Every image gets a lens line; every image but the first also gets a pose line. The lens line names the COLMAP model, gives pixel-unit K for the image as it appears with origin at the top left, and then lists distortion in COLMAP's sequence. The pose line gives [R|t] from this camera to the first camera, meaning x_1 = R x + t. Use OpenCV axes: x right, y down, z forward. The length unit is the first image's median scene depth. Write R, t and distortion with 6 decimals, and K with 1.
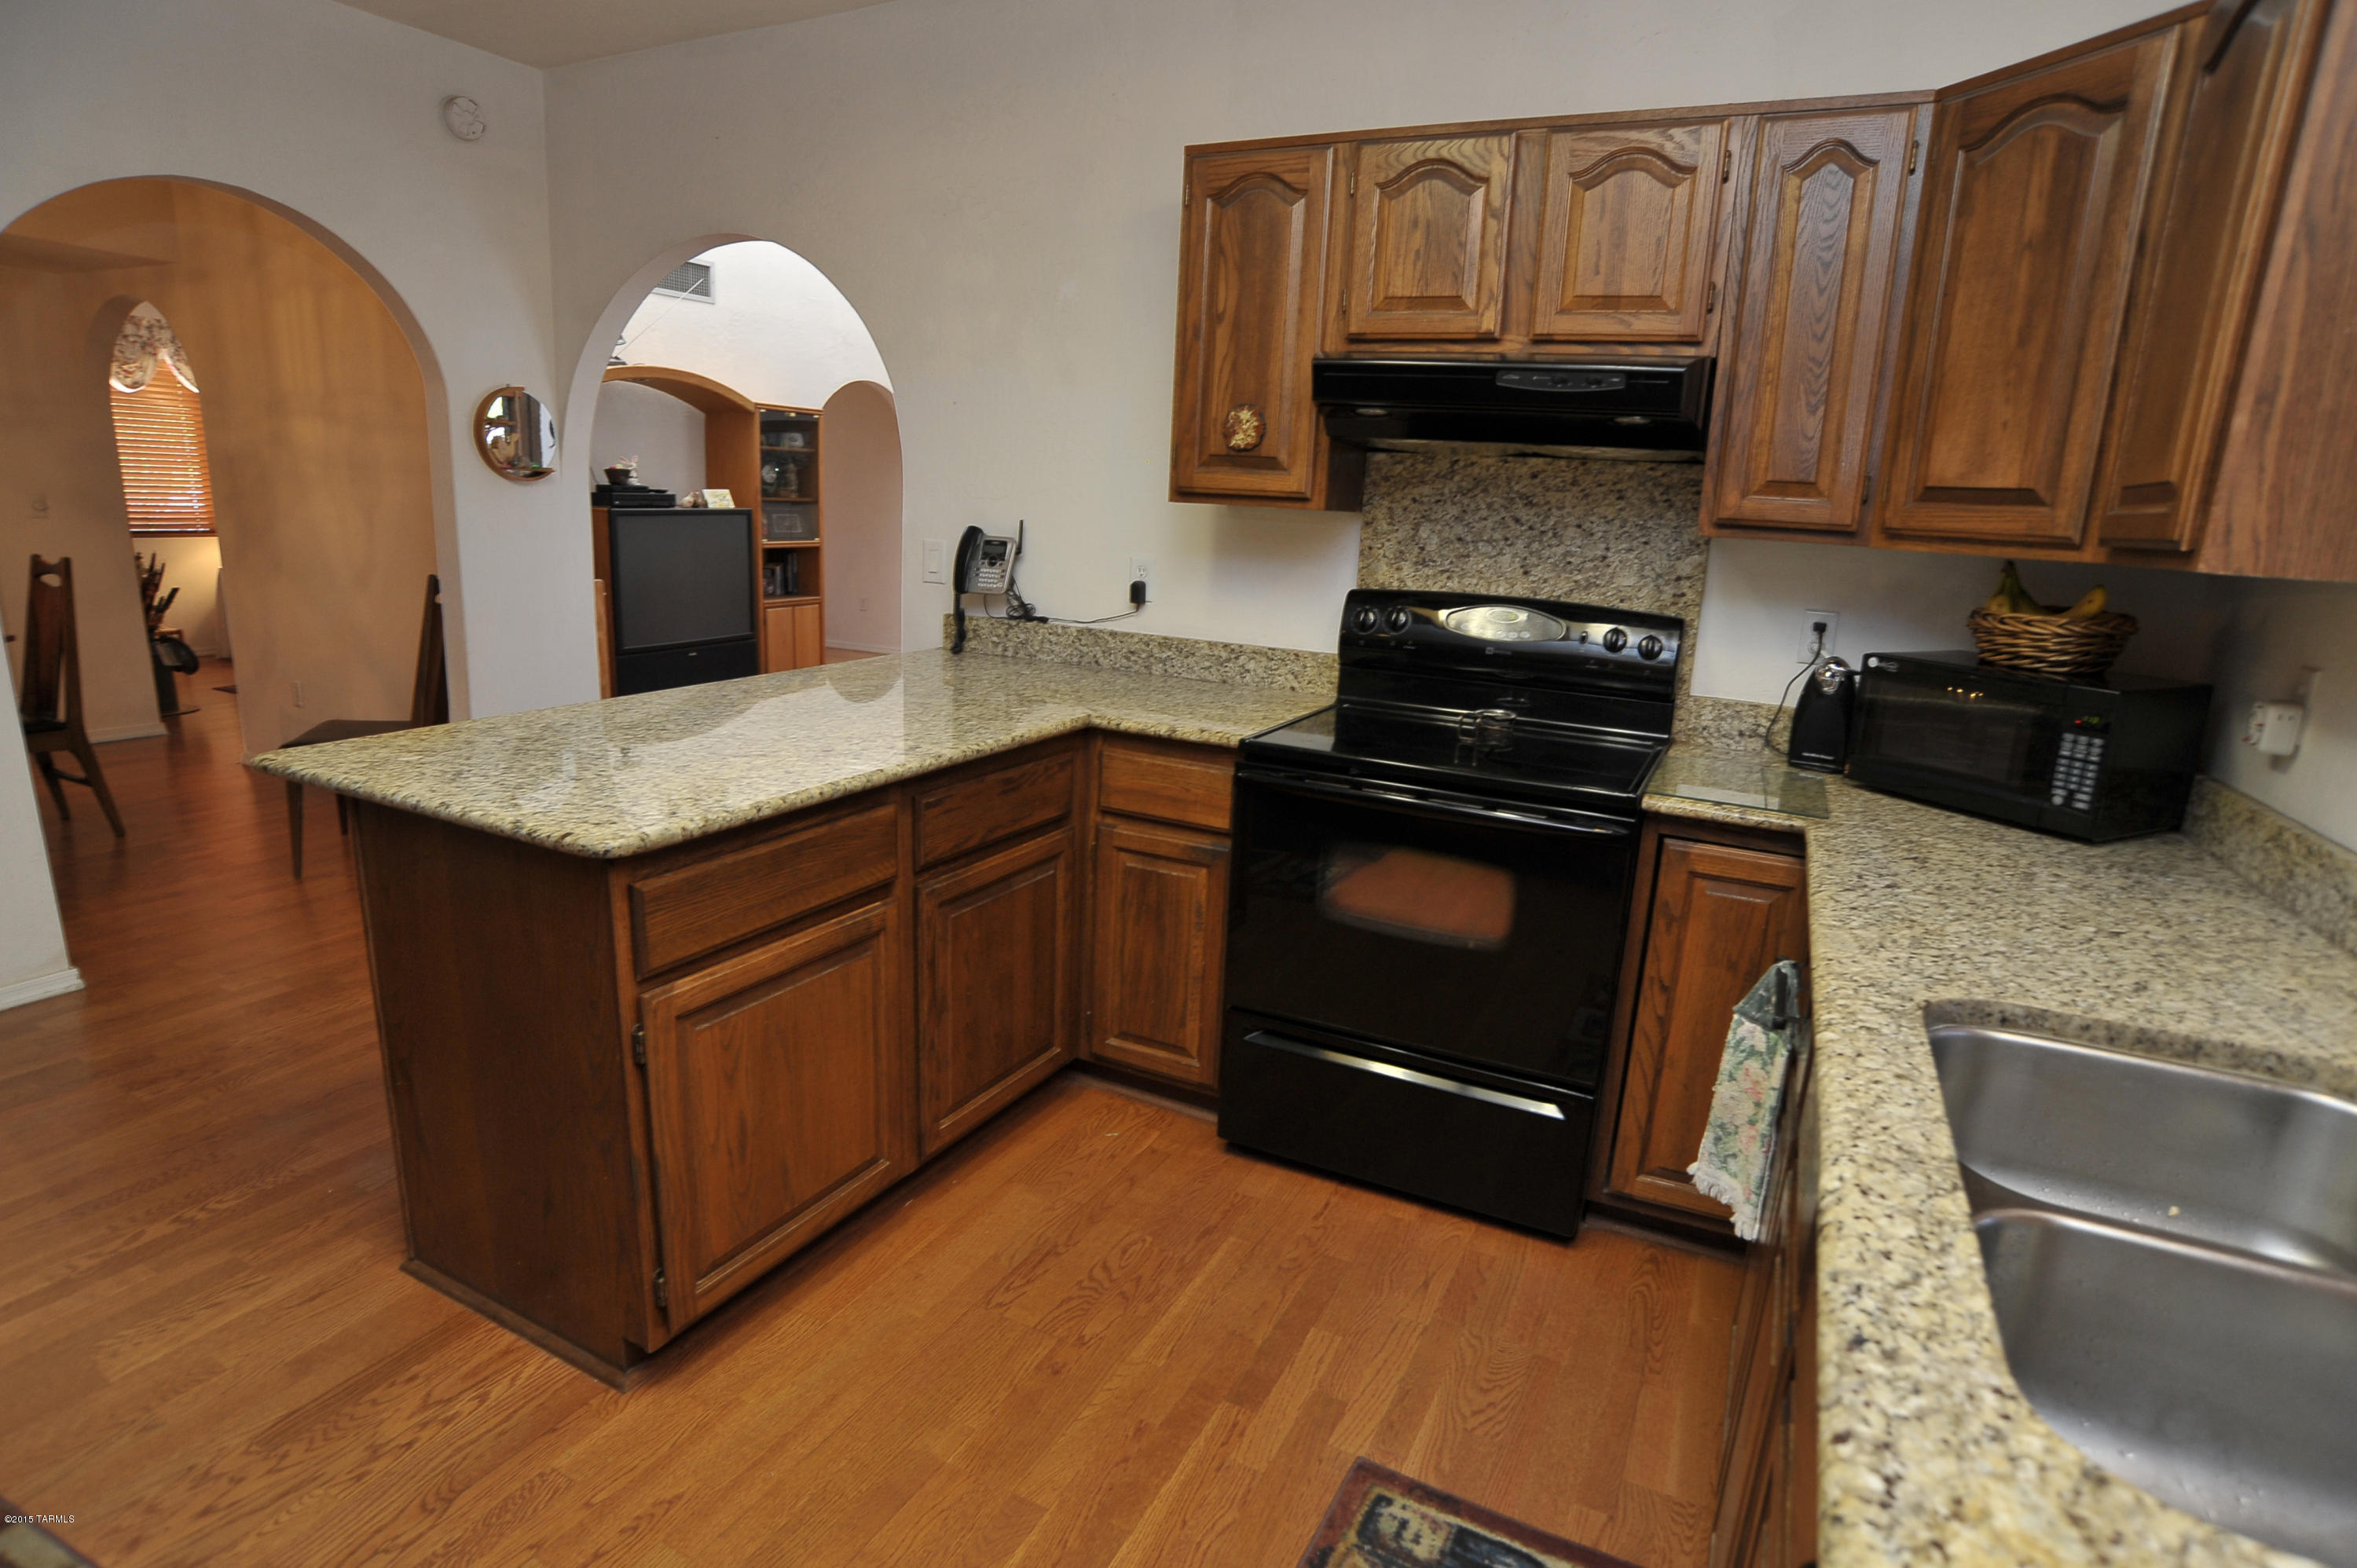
lens RADIAL K [[1201.2, 0, 1166.4], [0, 1201.2, 804.1], [0, 0, 1]] dist [-0.098933, 0.037913]
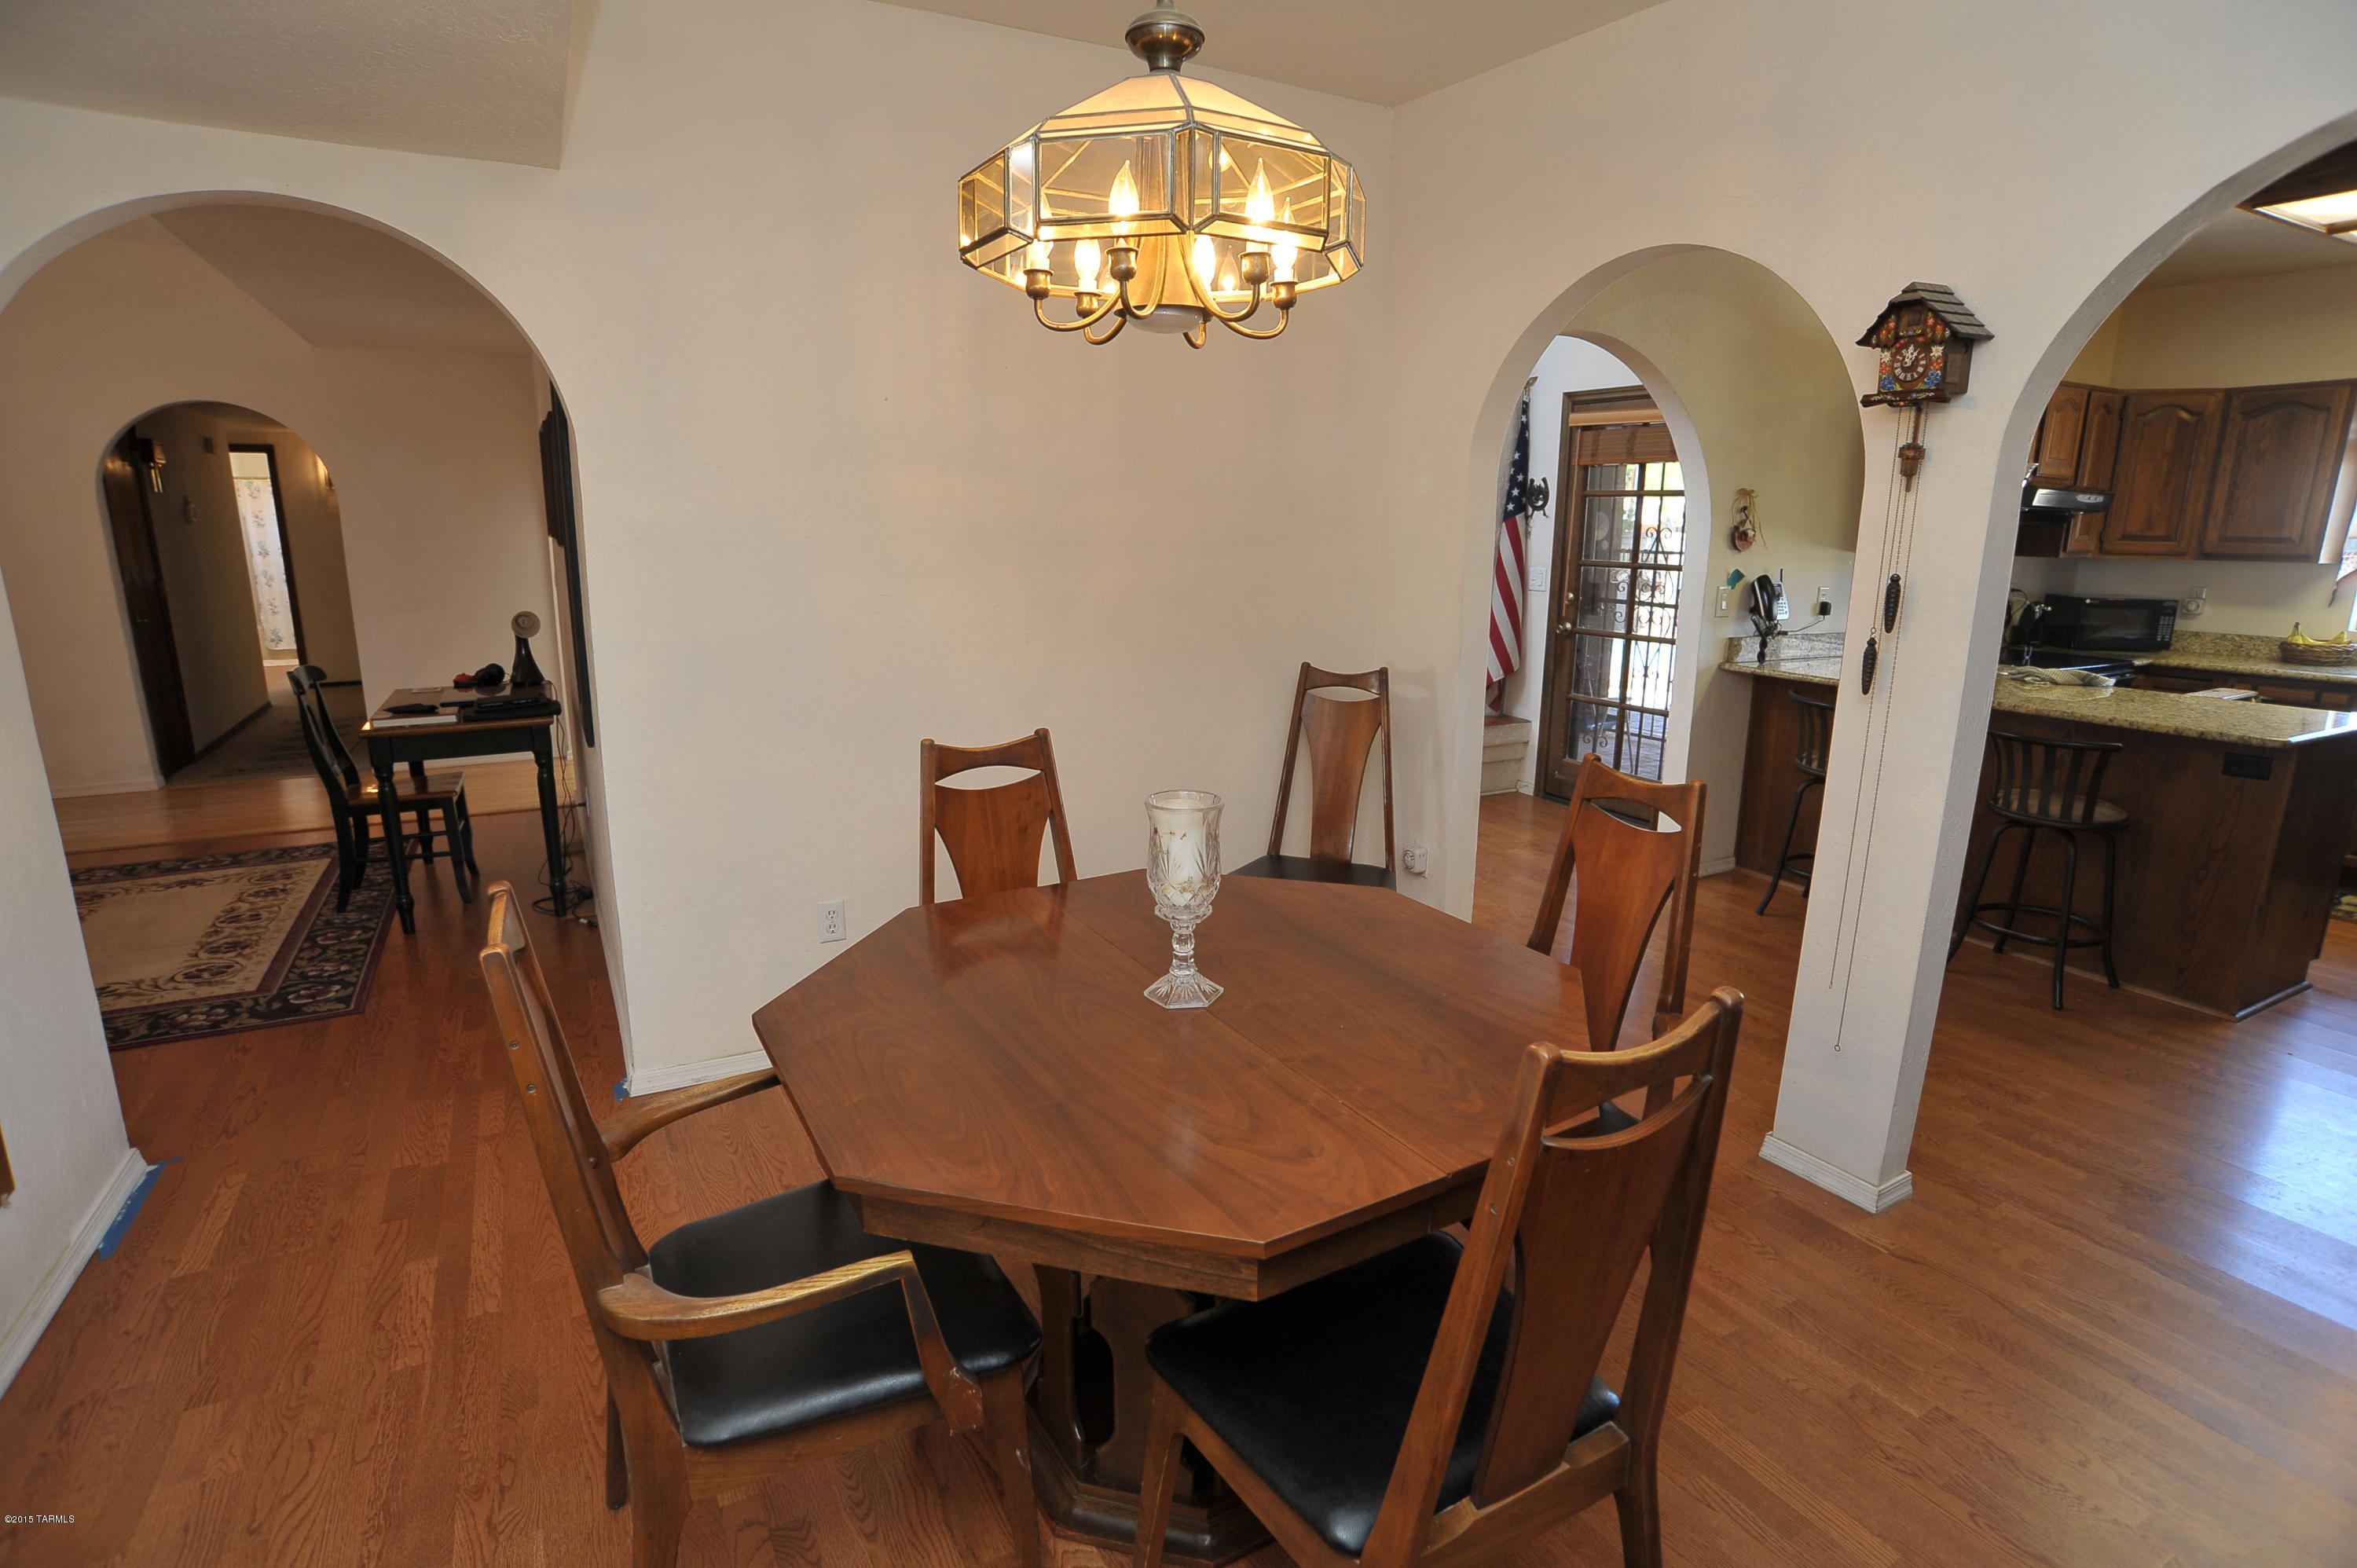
lens RADIAL K [[1173.7, 0, 1159.4], [0, 1173.7, 798.5], [0, 0, 1]] dist [-0.033706, 0.004564]
pose [[0.562555, -0.230563, 0.793960, -2.309029], [0.219565, 0.967506, 0.125389, -0.401055], [-0.797072, 0.103787, 0.594899, 0.989650]]
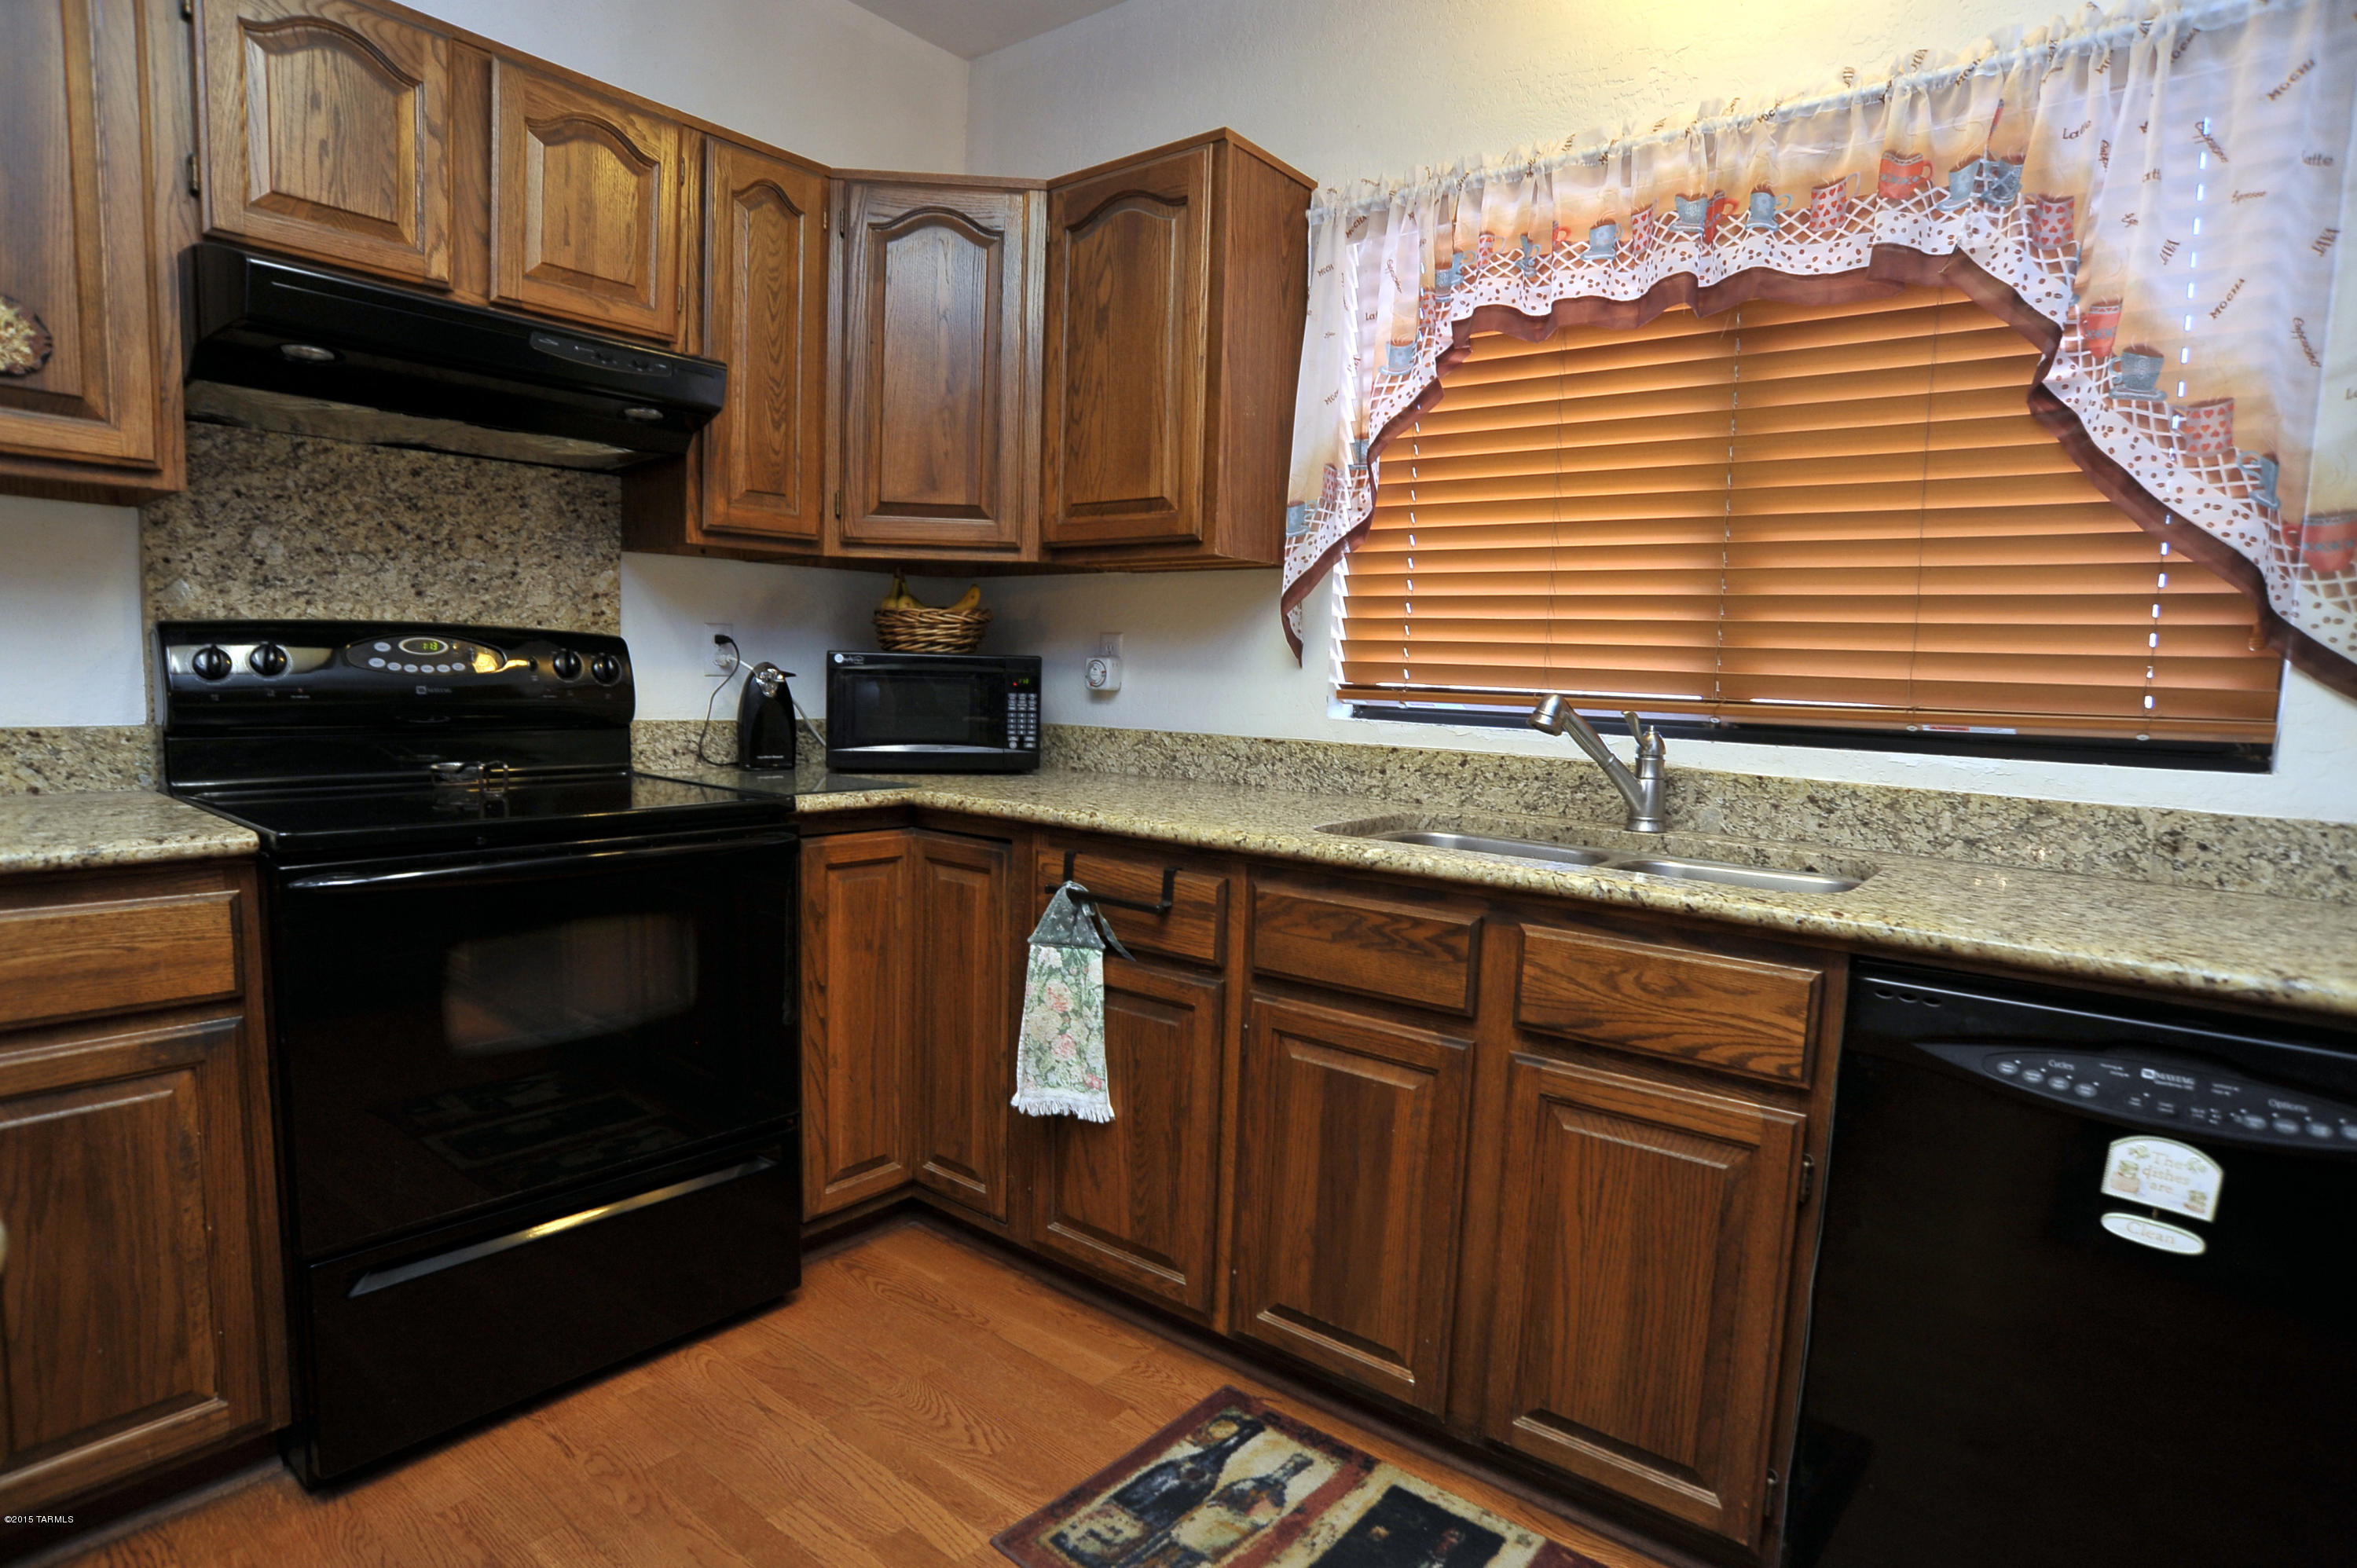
lens RADIAL K [[1201.2, 0, 1198.6], [0, 1201.2, 804.1], [0, 0, 1]] dist [-0.098933, 0.037913]
pose [[0.199380, -0.146389, 0.968926, -0.384536], [0.220318, 0.970160, 0.101240, -0.021855], [-0.954834, 0.193286, 0.225683, 0.371269]]
